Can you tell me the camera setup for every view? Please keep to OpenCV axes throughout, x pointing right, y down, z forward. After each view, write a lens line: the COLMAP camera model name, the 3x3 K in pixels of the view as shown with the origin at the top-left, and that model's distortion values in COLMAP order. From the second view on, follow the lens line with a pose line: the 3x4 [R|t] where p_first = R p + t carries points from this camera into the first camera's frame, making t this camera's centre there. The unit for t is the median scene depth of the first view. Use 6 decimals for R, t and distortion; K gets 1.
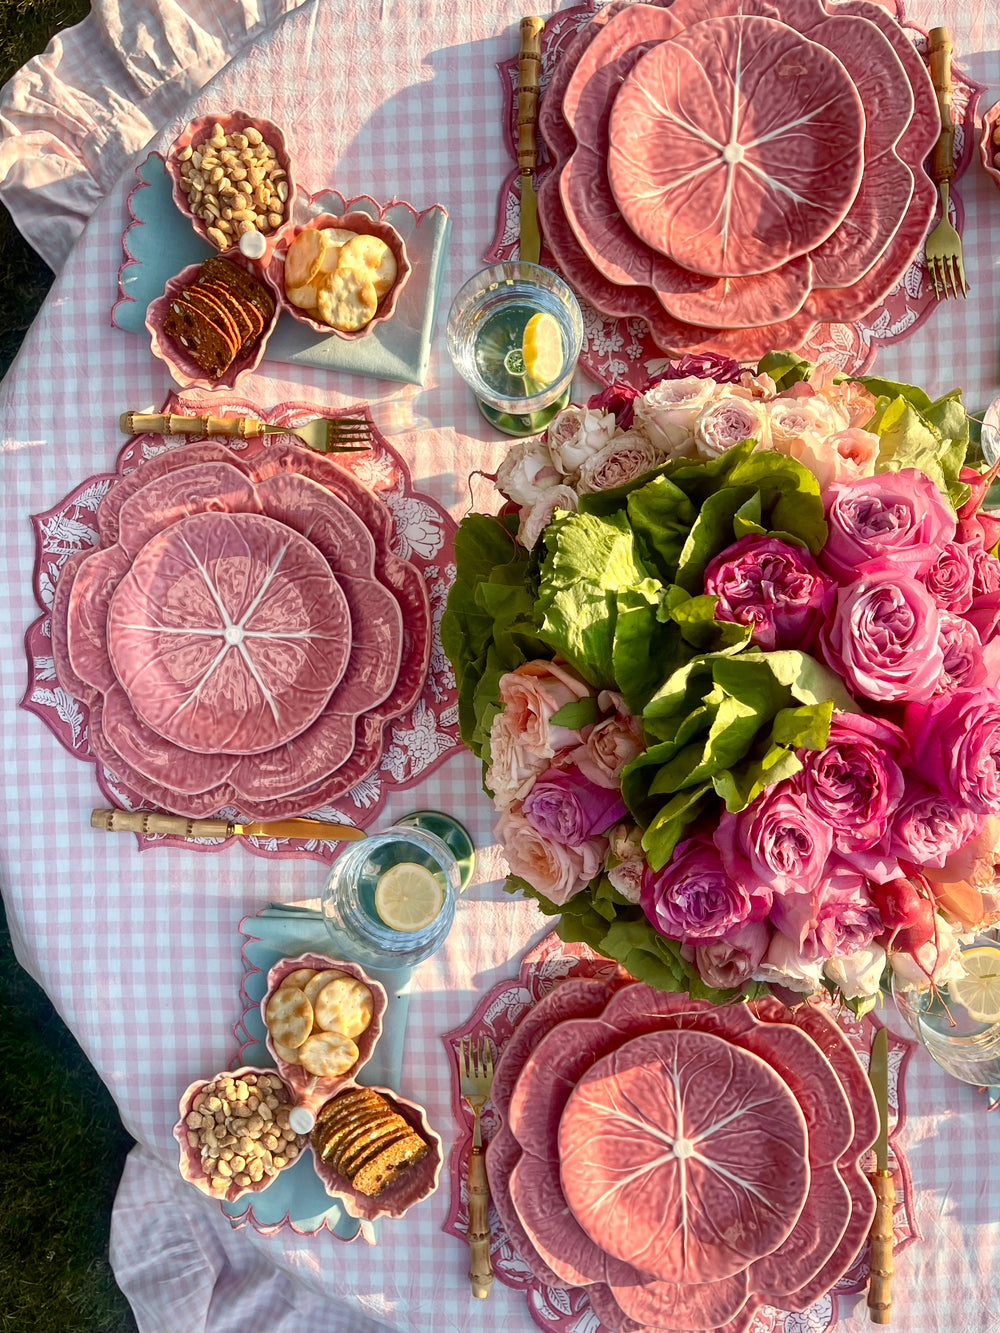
lens RADIAL K [[1033.2, 0, 500.0], [0, 1033.2, 666.5], [0, 0, 1]] dist [0.034743, -0.059179]
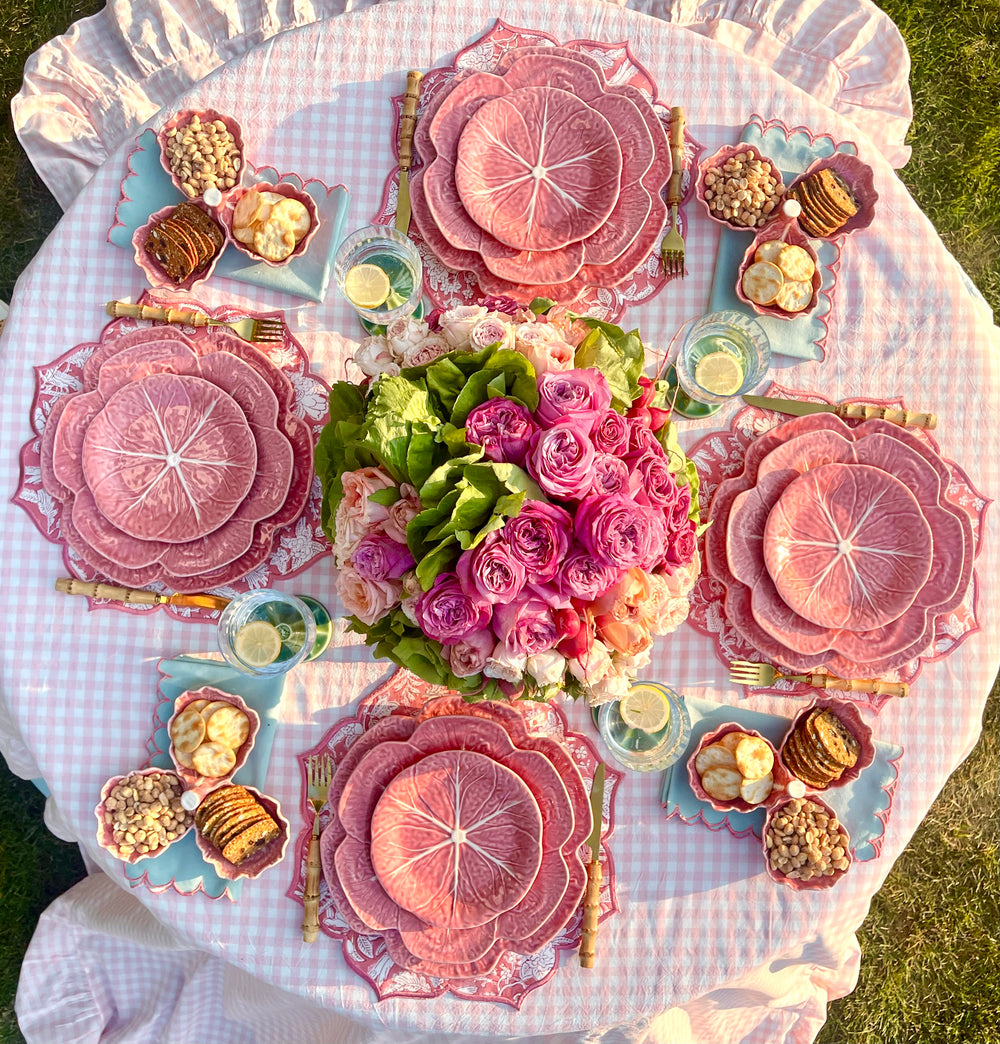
lens RADIAL K [[939.0, 0, 500.0], [0, 939.0, 522.0], [0, 0, 1]] dist [0.004390, -0.012523]
pose [[0.993413, 0.076545, 0.085269, 0.086888], [-0.070138, 0.994656, -0.075761, 0.122098], [-0.090613, 0.069281, 0.993473, -0.322854]]
